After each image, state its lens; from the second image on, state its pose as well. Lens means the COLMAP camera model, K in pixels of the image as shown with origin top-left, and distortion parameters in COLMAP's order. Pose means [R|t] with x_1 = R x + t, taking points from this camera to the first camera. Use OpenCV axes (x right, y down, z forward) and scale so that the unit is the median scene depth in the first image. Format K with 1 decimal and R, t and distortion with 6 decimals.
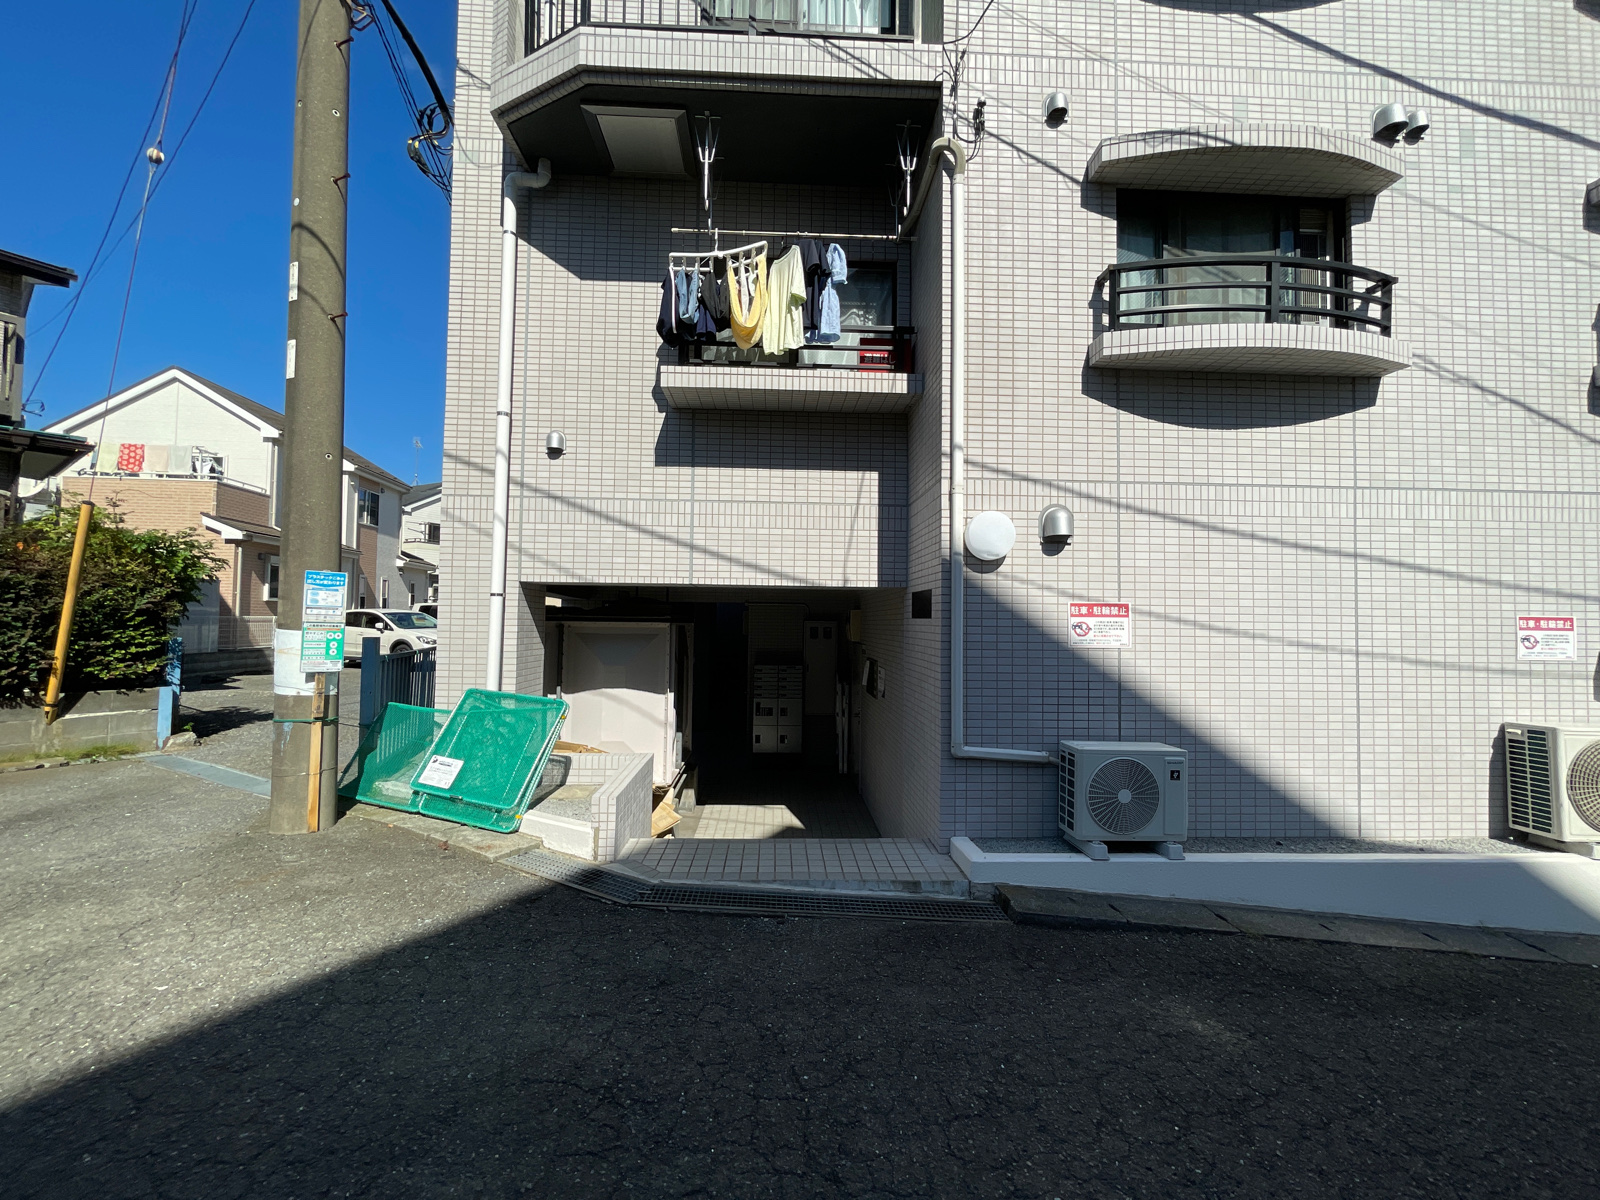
lens RADIAL K [[645.1, 0, 804.7], [0, 645.1, 597.6], [0, 0, 1]] dist [-0.000423, -0.000070]
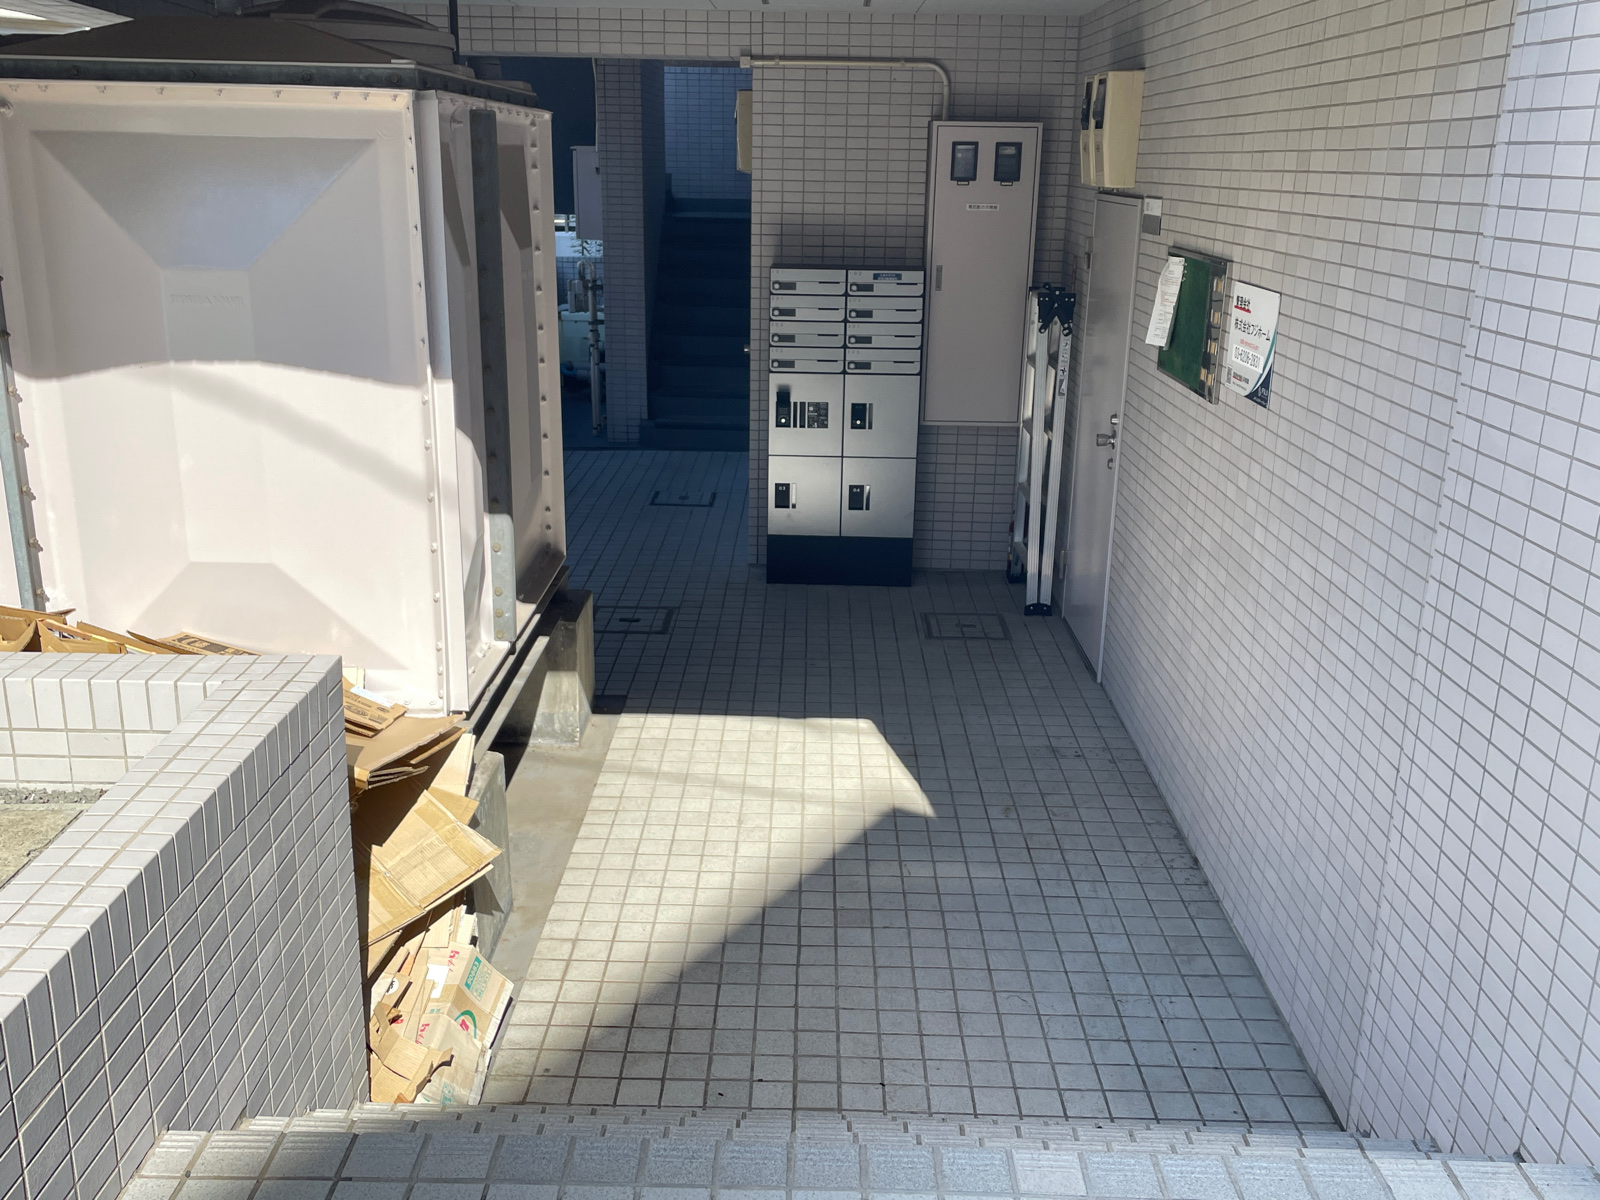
lens RADIAL K [[1458.3, 0, 794.3], [0, 1458.3, 596.3], [0, 0, 1]] dist [0.140209, -0.273171]
pose [[0.997829, 0.023705, -0.061448, -0.037278], [-0.002635, 0.946605, 0.322385, 0.047736], [0.065809, -0.321523, 0.944612, 0.522480]]
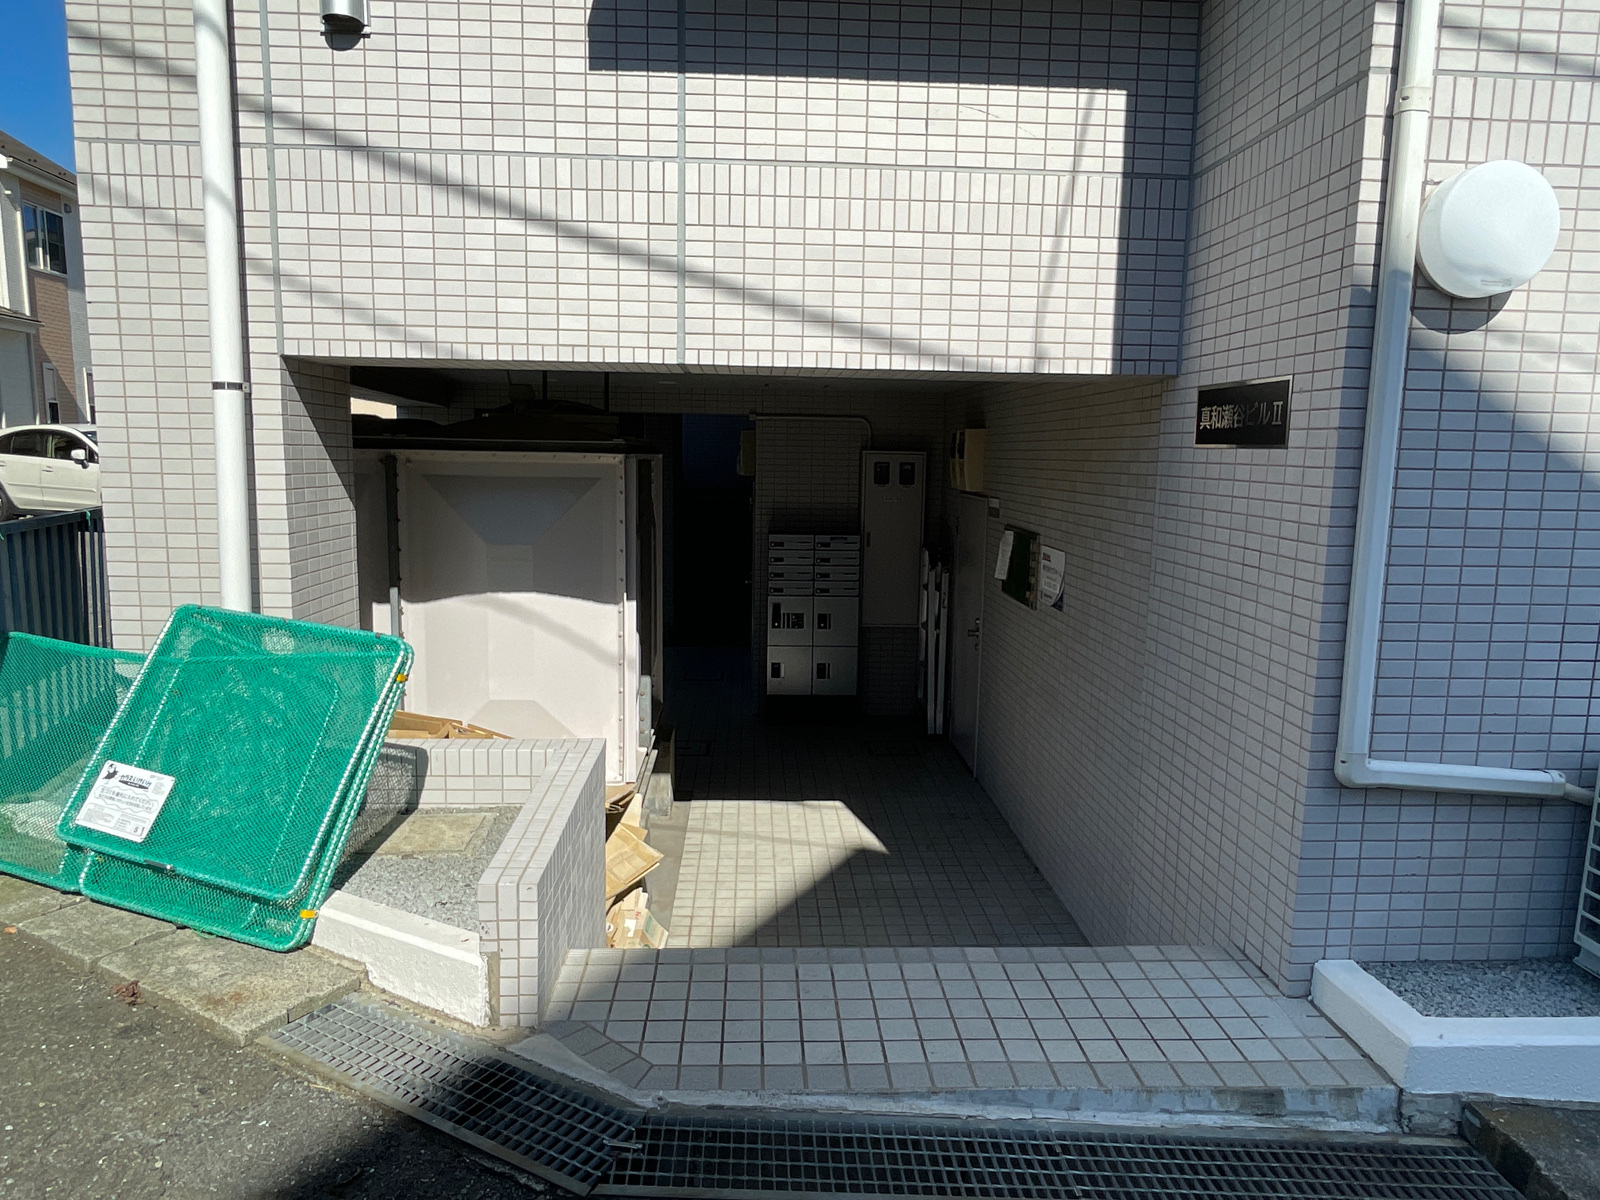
lens RADIAL K [[1043.5, 0, 808.6], [0, 1043.5, 600.8], [0, 0, 1]] dist [-0.001963, -0.001946]
pose [[0.999984, 0.005401, 0.001655, -0.092666], [-0.005610, 0.983825, 0.179047, 0.009416], [-0.000661, -0.179053, 0.983839, 0.288937]]
